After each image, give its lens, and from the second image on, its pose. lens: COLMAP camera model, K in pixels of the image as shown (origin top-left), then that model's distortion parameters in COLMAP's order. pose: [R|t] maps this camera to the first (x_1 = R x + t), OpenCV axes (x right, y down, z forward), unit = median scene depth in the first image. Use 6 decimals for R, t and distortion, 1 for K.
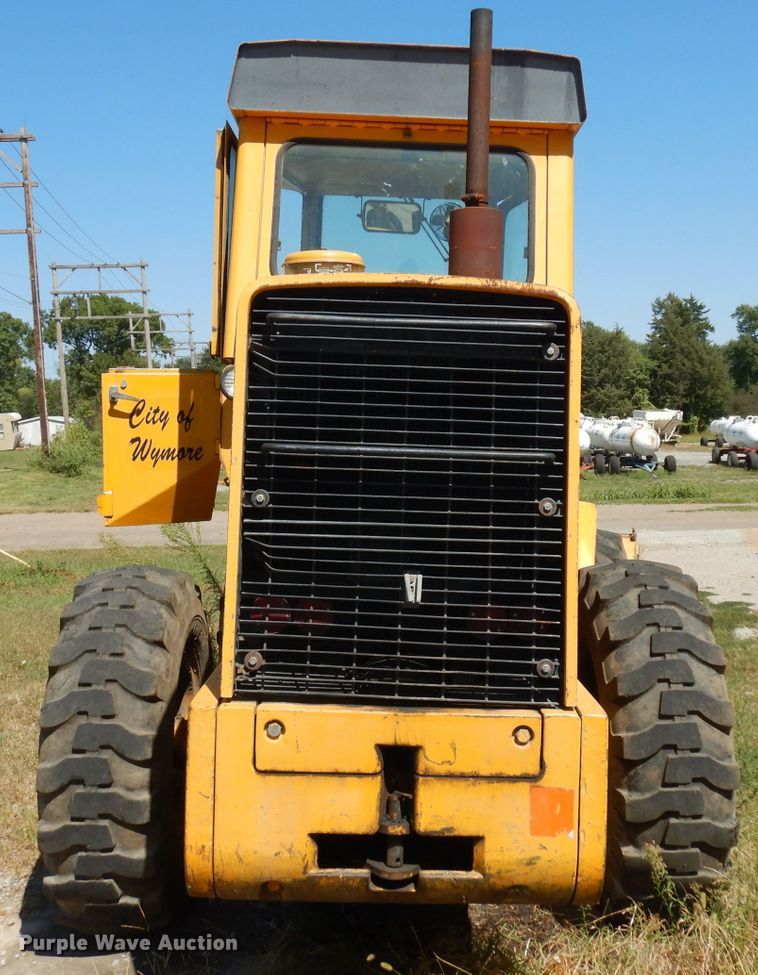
lens RADIAL K [[1096.3, 0, 379.0], [0, 1096.3, 487.5], [0, 0, 1]] dist [-0.008690, -0.025237]
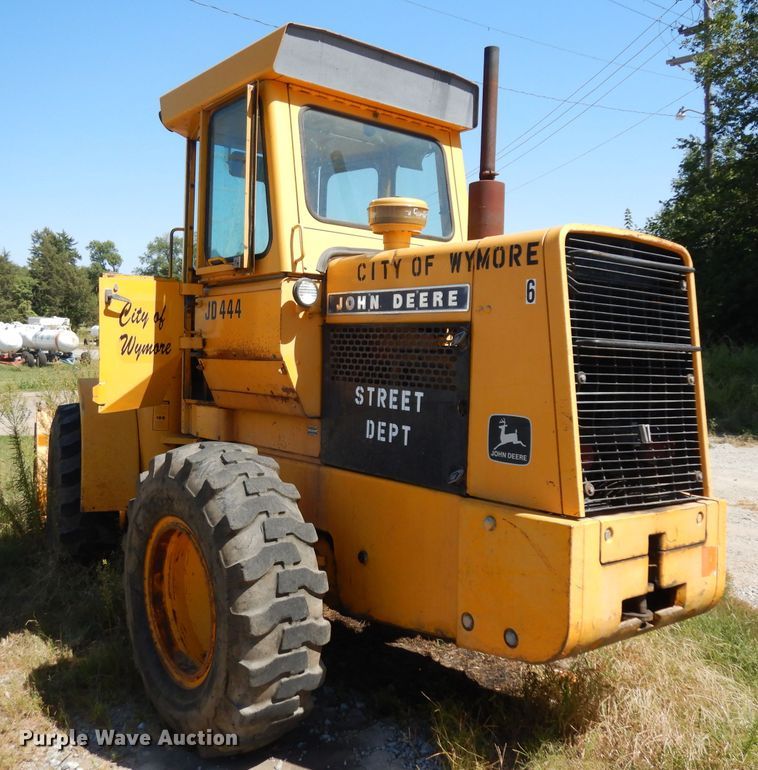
lens RADIAL K [[808.6, 0, 379.0], [0, 808.6, 385.0], [0, 0, 1]] dist [0.000228, -0.010799]
pose [[0.805486, -0.025874, 0.592050, -0.701371], [0.019409, 0.999662, 0.017281, -0.003067], [-0.592297, -0.002428, 0.805716, 0.218861]]
